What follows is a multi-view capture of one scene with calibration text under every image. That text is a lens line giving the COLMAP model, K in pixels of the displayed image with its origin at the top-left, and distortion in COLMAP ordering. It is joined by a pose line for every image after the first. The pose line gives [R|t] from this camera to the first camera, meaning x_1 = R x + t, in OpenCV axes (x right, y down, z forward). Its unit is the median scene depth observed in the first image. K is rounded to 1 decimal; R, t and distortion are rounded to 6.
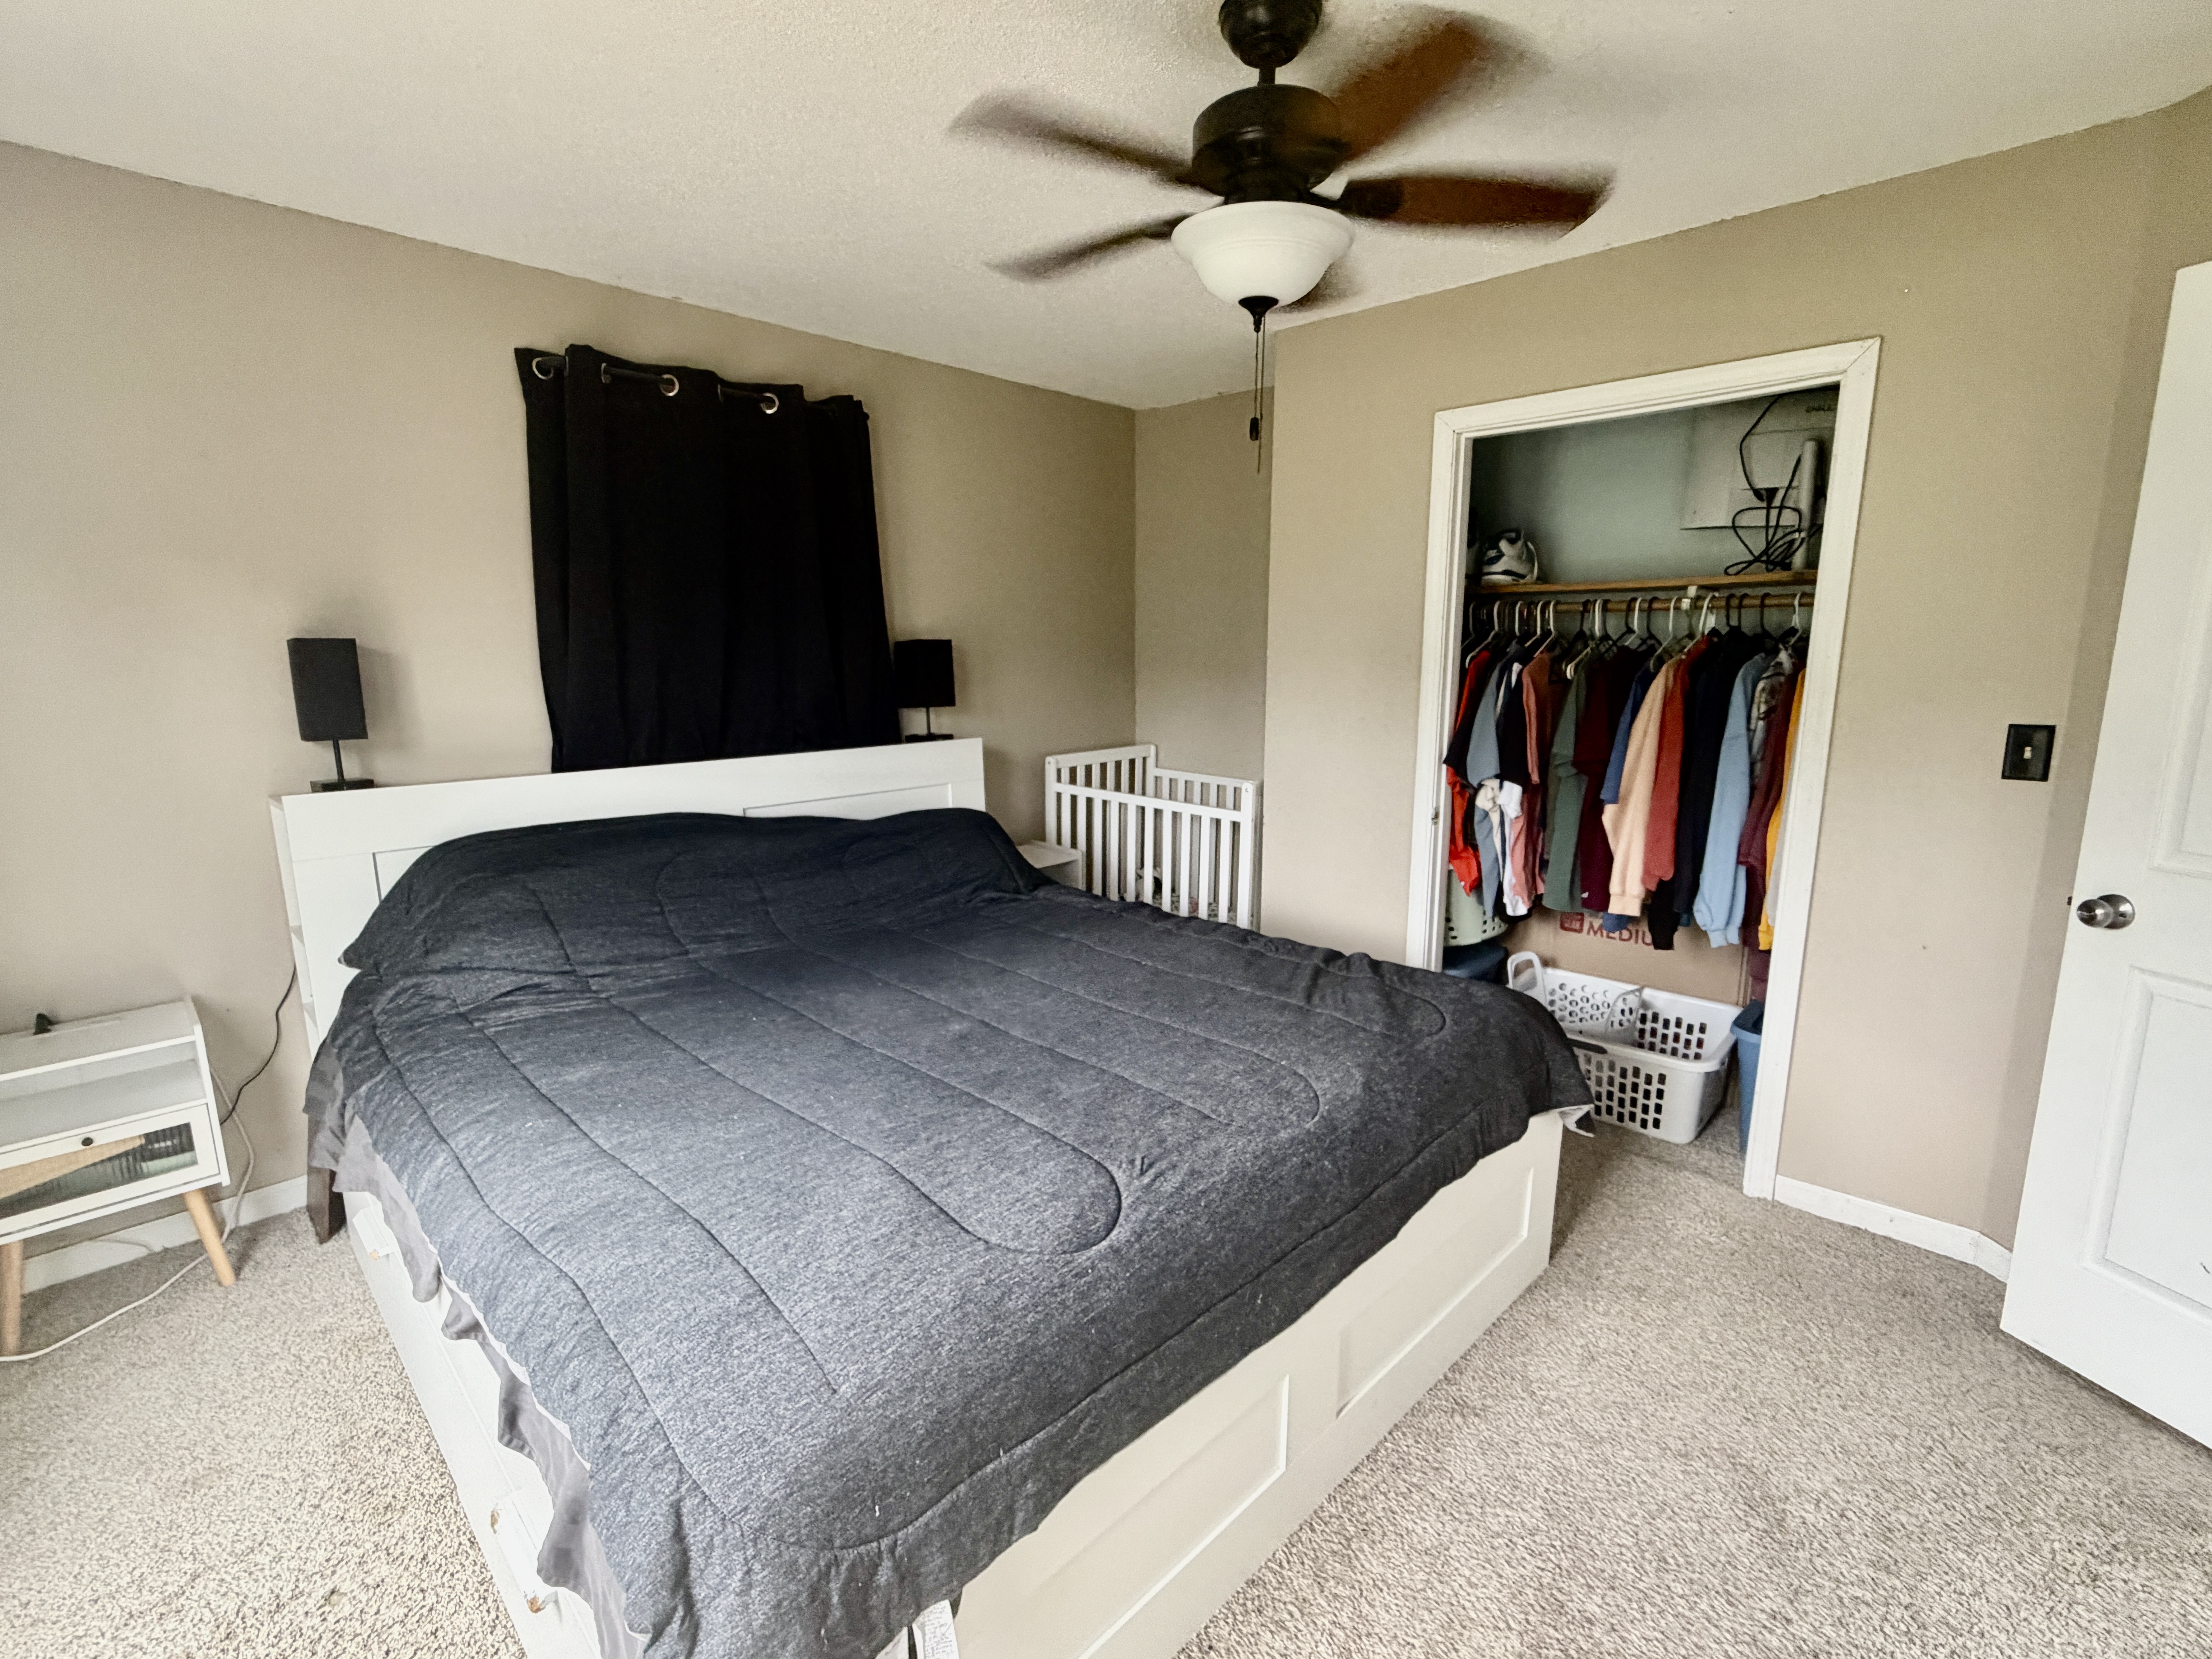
lens RADIAL K [[1012.0, 0, 1103.4], [0, 1012.0, 824.0], [0, 0, 1]] dist [-0.001848, 0.000868]
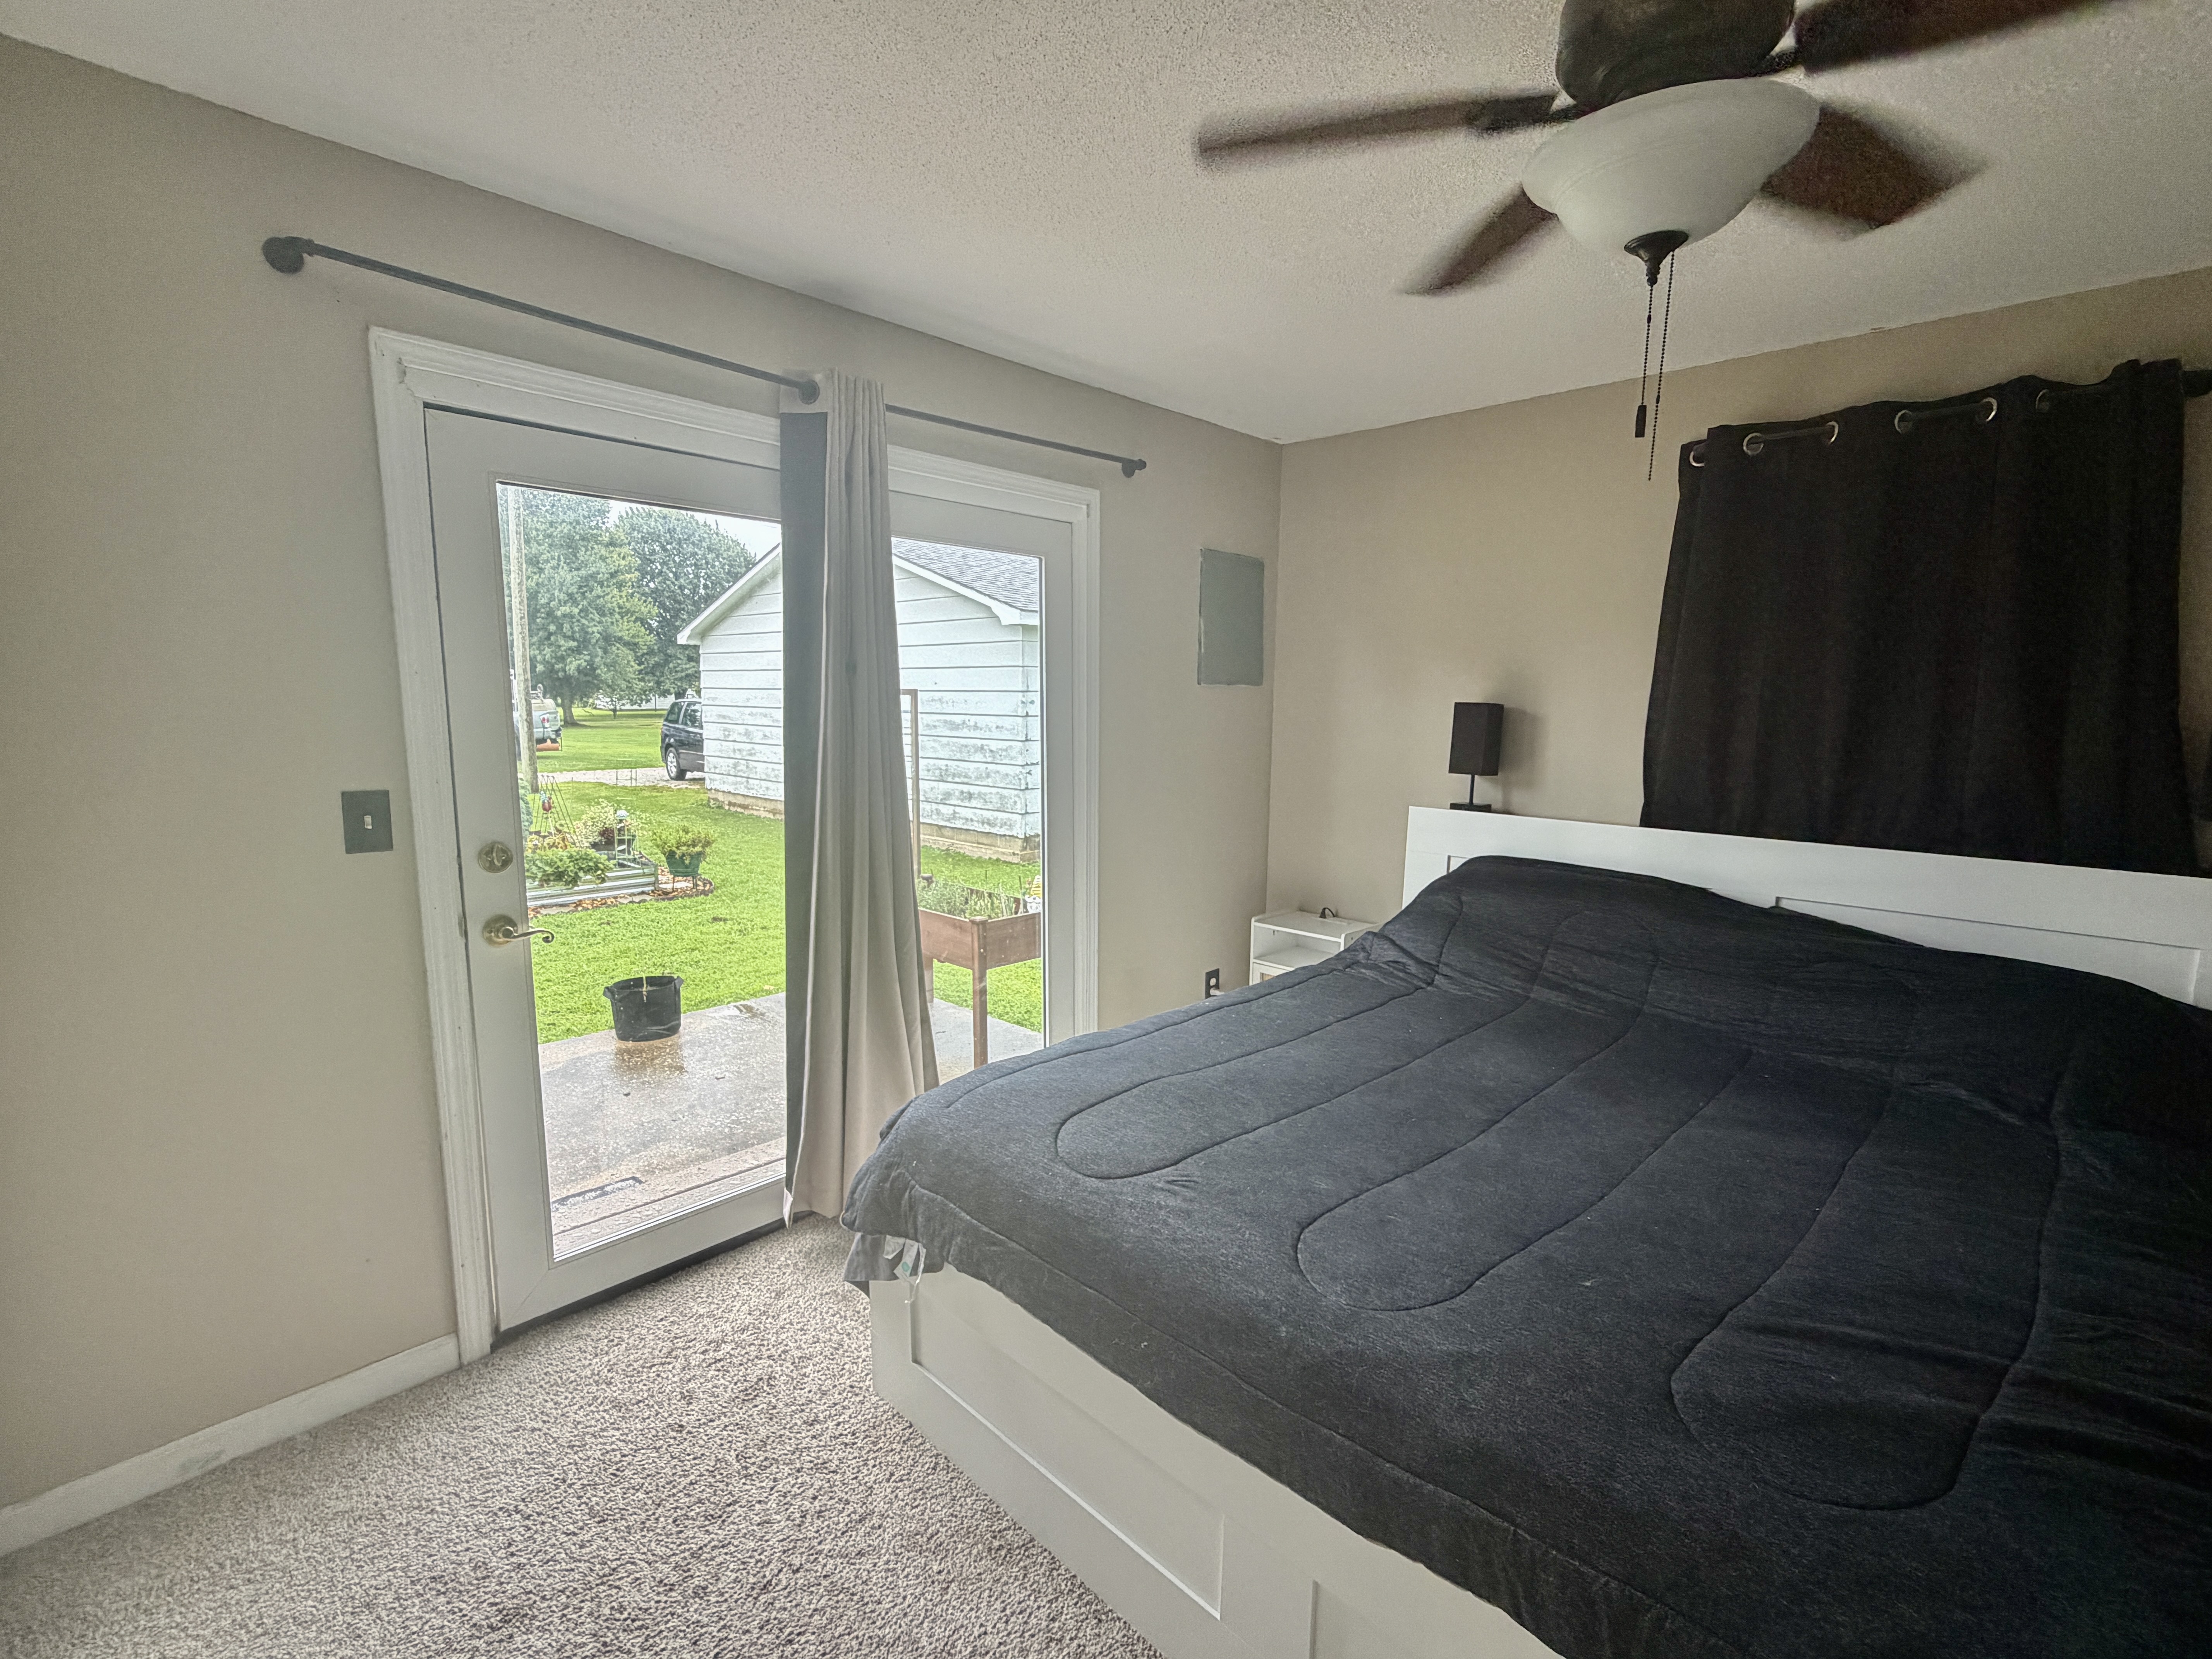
lens RADIAL K [[1012.0, 0, 1103.4], [0, 1012.0, 837.0], [0, 0, 1]] dist [-0.001848, 0.000868]
pose [[0.013260, 0.145064, -0.989333, 0.628668], [-0.190100, 0.971741, 0.139937, -0.098493], [0.981675, 0.186217, 0.040462, 0.465460]]
